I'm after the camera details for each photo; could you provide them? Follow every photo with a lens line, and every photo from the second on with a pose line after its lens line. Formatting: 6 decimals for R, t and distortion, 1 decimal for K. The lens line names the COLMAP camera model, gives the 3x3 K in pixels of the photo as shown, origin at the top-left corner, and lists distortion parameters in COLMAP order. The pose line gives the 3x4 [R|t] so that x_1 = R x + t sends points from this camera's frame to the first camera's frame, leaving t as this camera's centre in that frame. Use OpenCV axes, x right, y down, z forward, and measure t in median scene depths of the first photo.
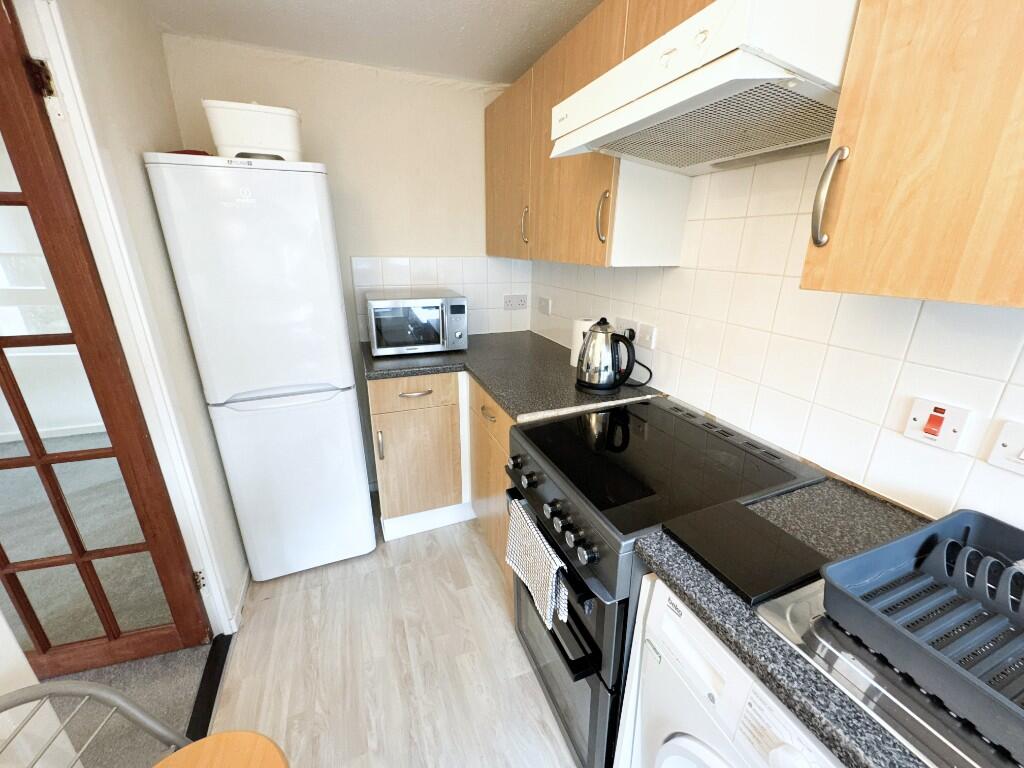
lens RADIAL K [[413.4, 0, 512.0], [0, 413.4, 384.0], [0, 0, 1]] dist [0.000566, -0.000028]
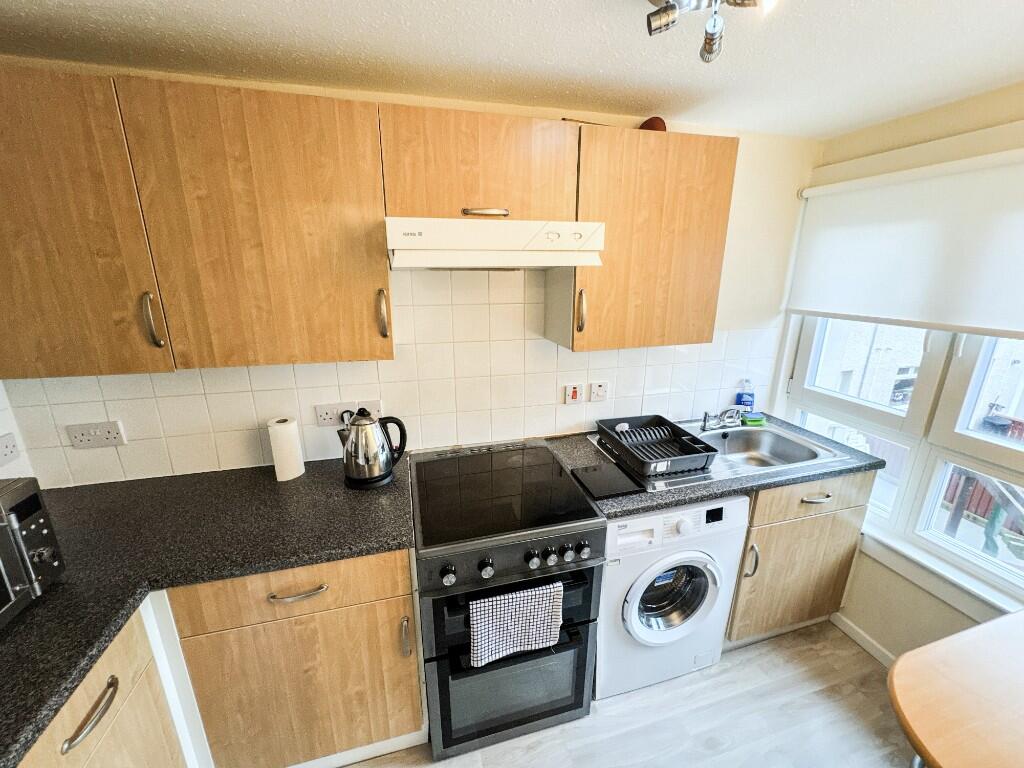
lens RADIAL K [[413.4, 0, 512.0], [0, 413.4, 384.0], [0, 0, 1]] dist [0.000566, -0.000028]
pose [[0.117615, -0.277628, 0.953462, -0.863674], [0.320814, 0.919266, 0.228097, -0.431848], [-0.939811, 0.279056, 0.197186, 0.639821]]
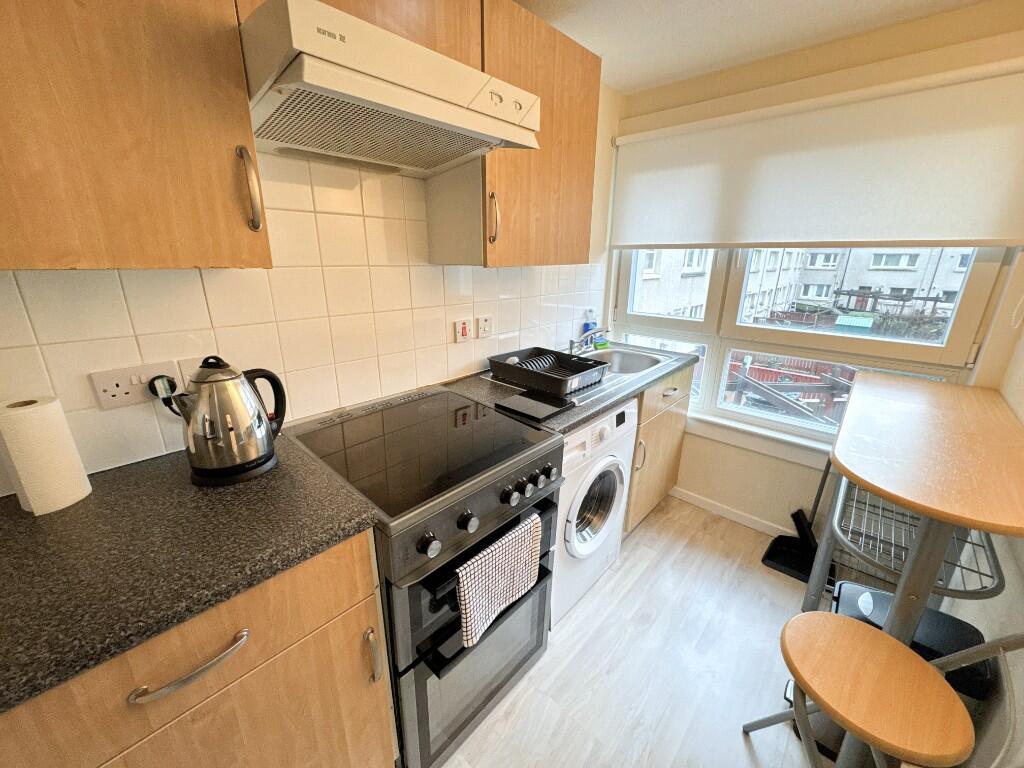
lens RADIAL K [[407.3, 0, 512.0], [0, 407.3, 384.0], [0, 0, 1]] dist [-0.000752, -0.000065]
pose [[-0.426281, -0.281469, 0.859686, -0.657265], [0.283082, 0.861117, 0.422305, -0.341373], [-0.859156, 0.423382, -0.287399, 1.105237]]
